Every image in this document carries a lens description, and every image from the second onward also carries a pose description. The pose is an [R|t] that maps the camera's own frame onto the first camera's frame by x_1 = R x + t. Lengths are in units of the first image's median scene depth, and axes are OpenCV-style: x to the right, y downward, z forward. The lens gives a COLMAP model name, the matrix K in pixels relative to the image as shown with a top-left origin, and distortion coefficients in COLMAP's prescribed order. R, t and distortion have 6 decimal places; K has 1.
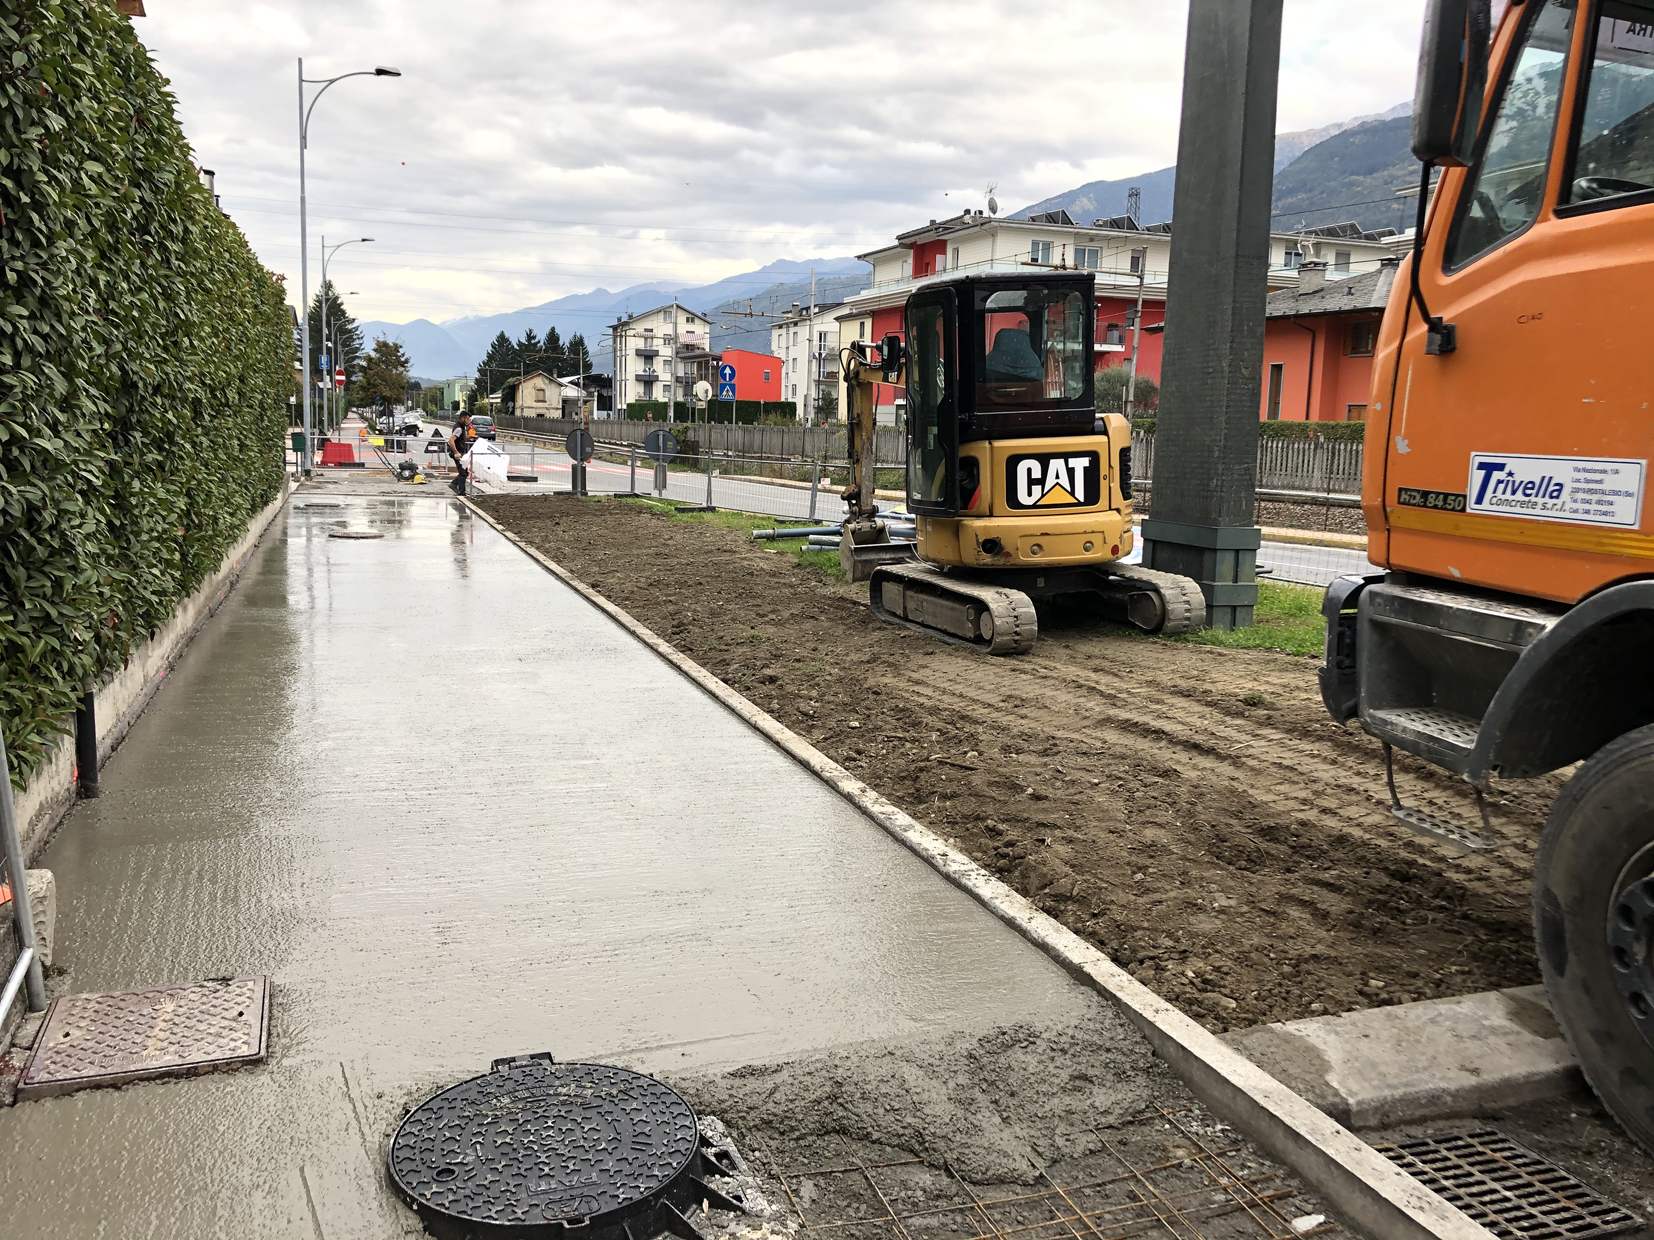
lens RADIAL K [[1360.4, 0, 804.7], [0, 1360.4, 595.9], [0, 0, 1]] dist [0.049291, -0.065383]
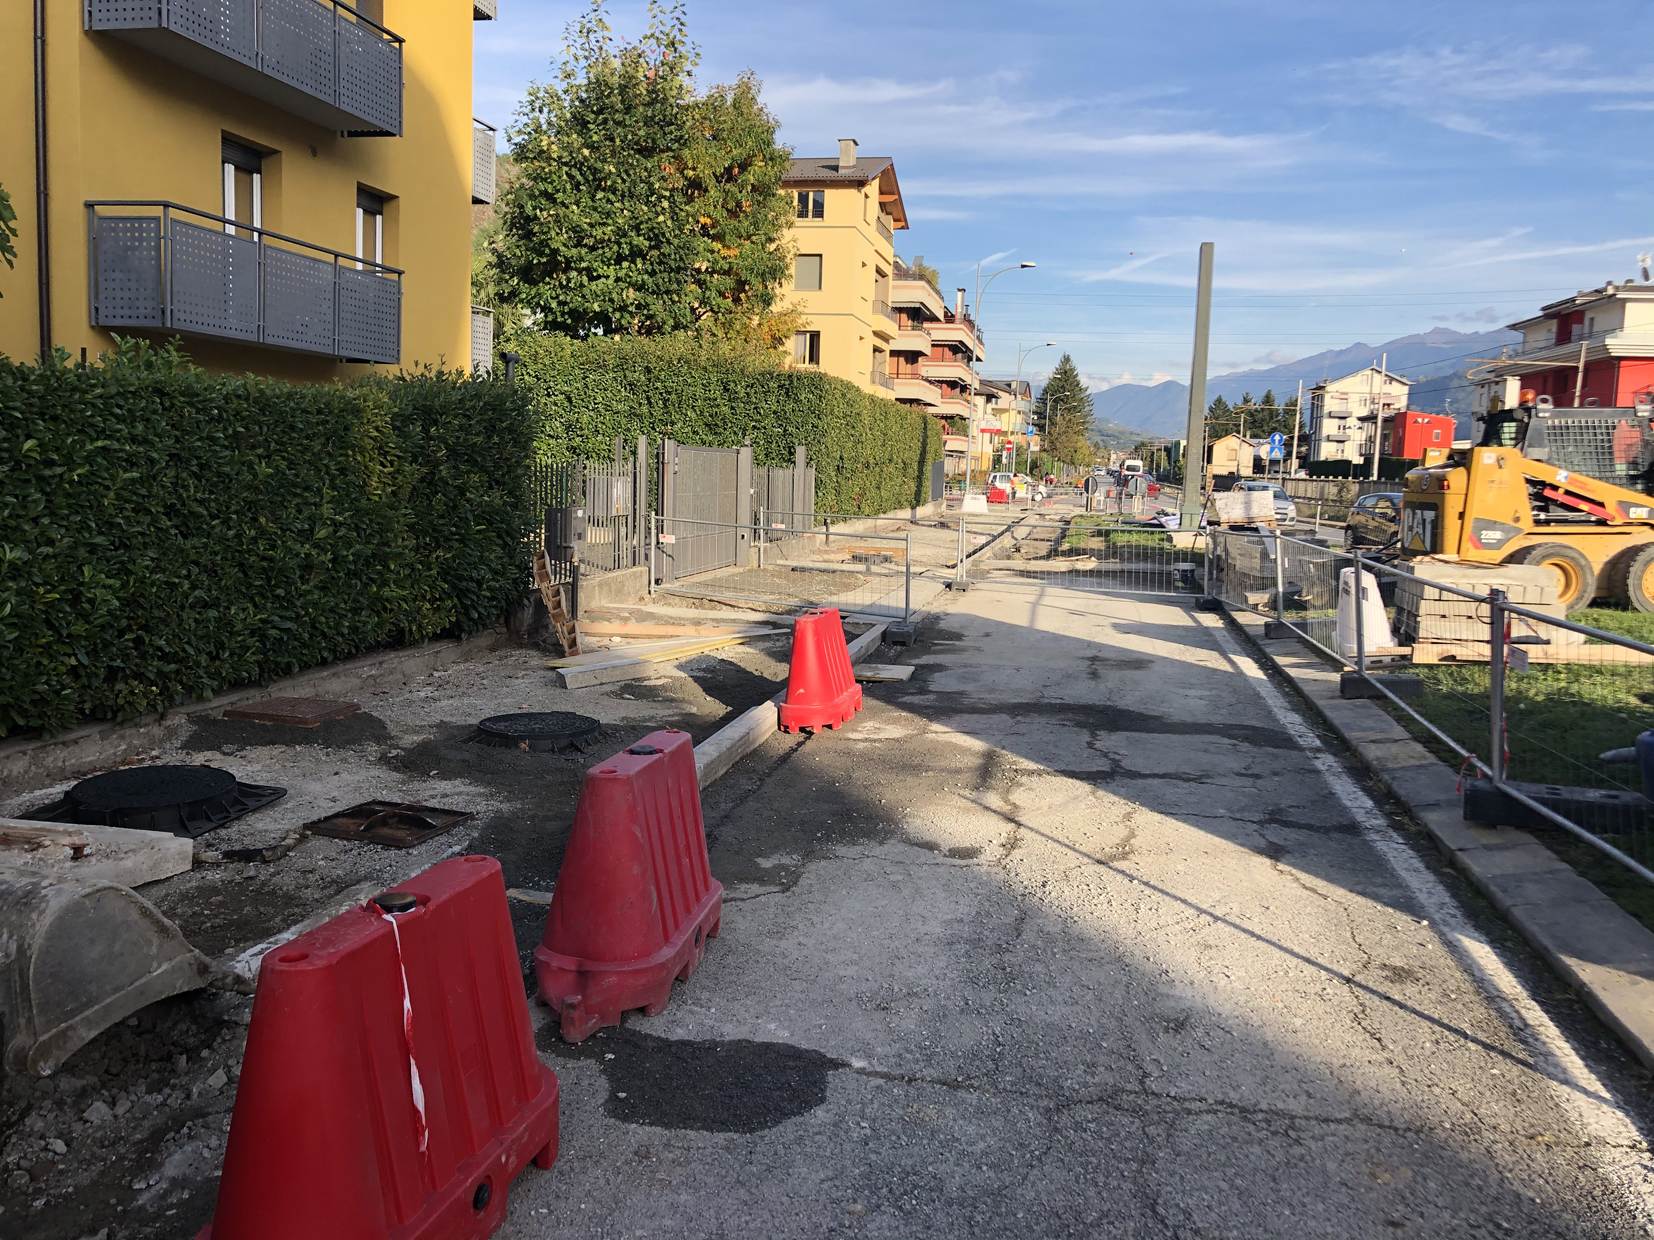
lens RADIAL K [[1360.4, 0, 804.7], [0, 1360.4, 595.9], [0, 0, 1]] dist [0.049291, -0.065383]
pose [[0.860928, 0.054182, -0.505834, 0.882769], [-0.075508, 0.996908, -0.021731, 0.197670], [0.503093, 0.056903, 0.862357, -1.418437]]
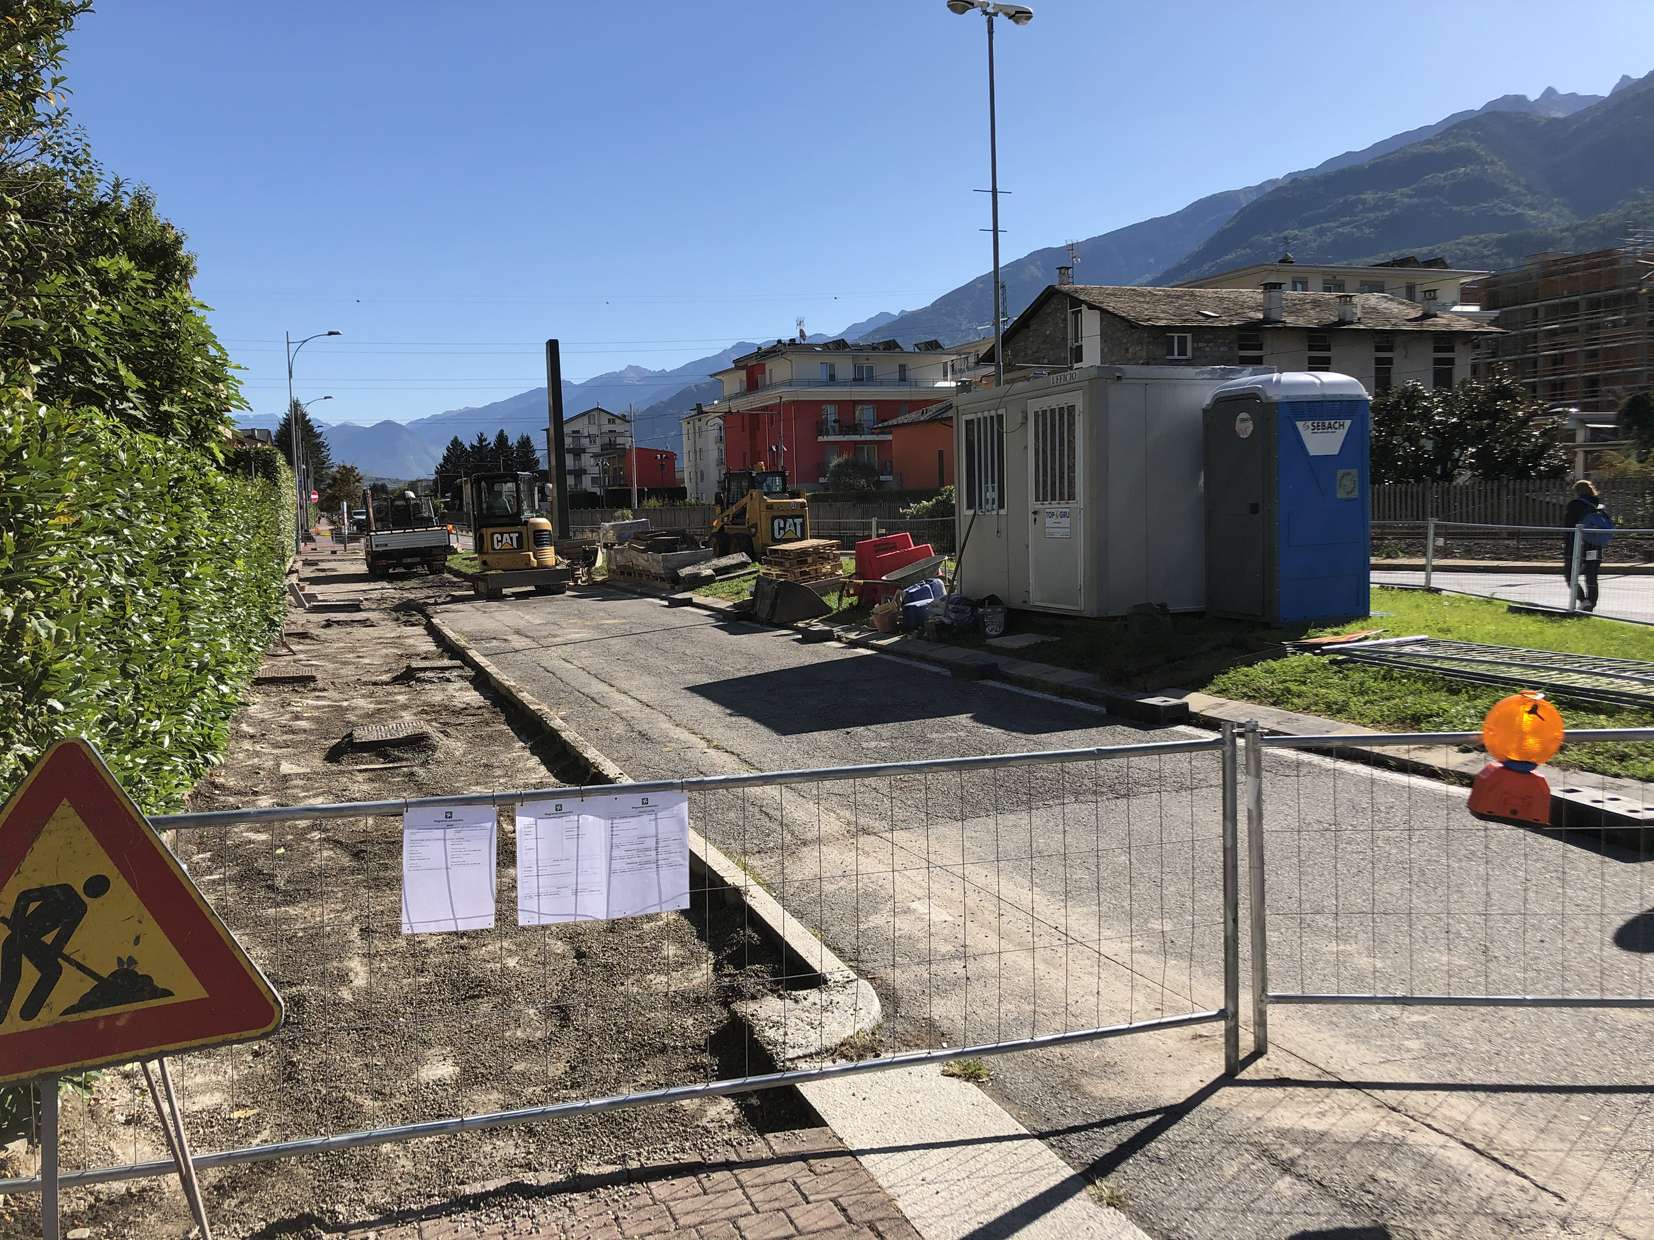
lens RADIAL K [[1393.7, 0, 827.0], [0, 1393.7, 620.0], [0, 0, 1]] dist [0.012773, 0.016755]
pose [[0.997912, -0.060098, 0.023672, 0.772341], [0.060981, 0.997396, -0.038498, 0.305098], [-0.021297, 0.039862, 0.998978, -2.340708]]
